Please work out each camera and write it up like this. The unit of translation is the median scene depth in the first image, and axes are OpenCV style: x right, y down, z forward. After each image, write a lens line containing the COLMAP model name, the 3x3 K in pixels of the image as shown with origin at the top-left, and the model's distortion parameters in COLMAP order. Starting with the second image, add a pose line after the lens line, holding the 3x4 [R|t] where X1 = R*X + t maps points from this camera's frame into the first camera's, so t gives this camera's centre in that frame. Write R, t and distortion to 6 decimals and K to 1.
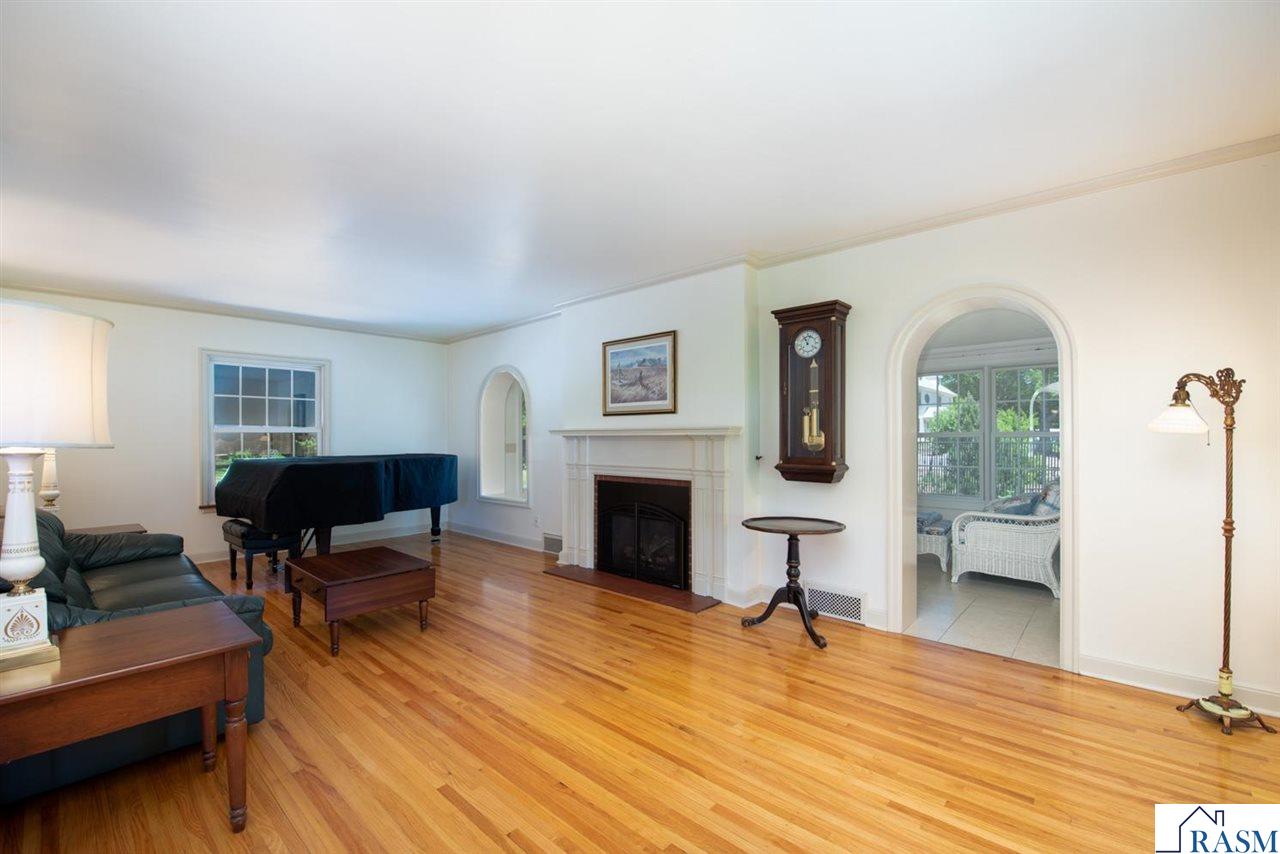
lens RADIAL K [[532.6, 0, 641.1], [0, 532.6, 431.7], [0, 0, 1]] dist [-0.010034, -0.000717]
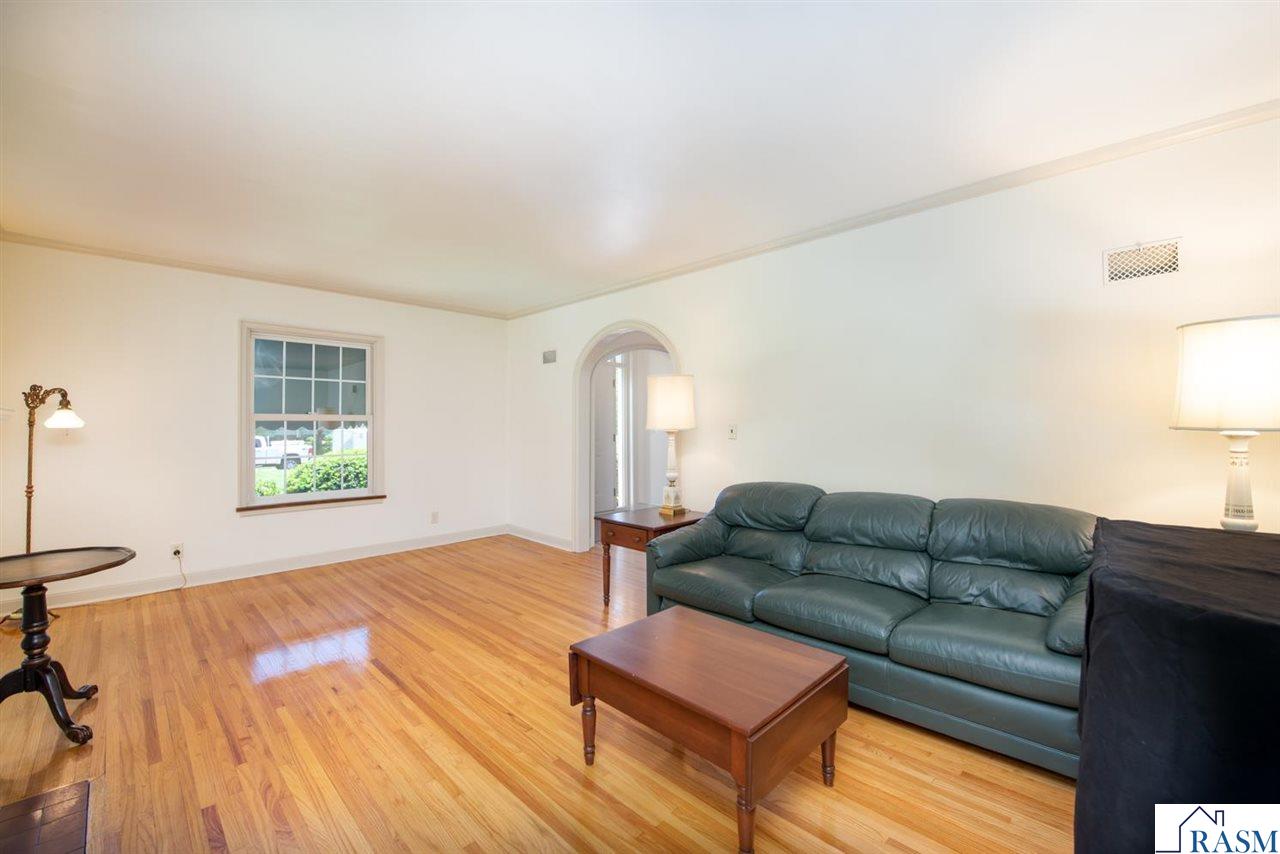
lens RADIAL K [[507.2, 0, 633.0], [0, 507.2, 424.2], [0, 0, 1]] dist [-0.000141, 0.000022]
pose [[-0.998661, -0.002932, 0.051652, -0.596501], [-0.002842, 0.999994, 0.001824, -0.017812], [-0.051657, 0.001674, -0.998663, 1.917928]]
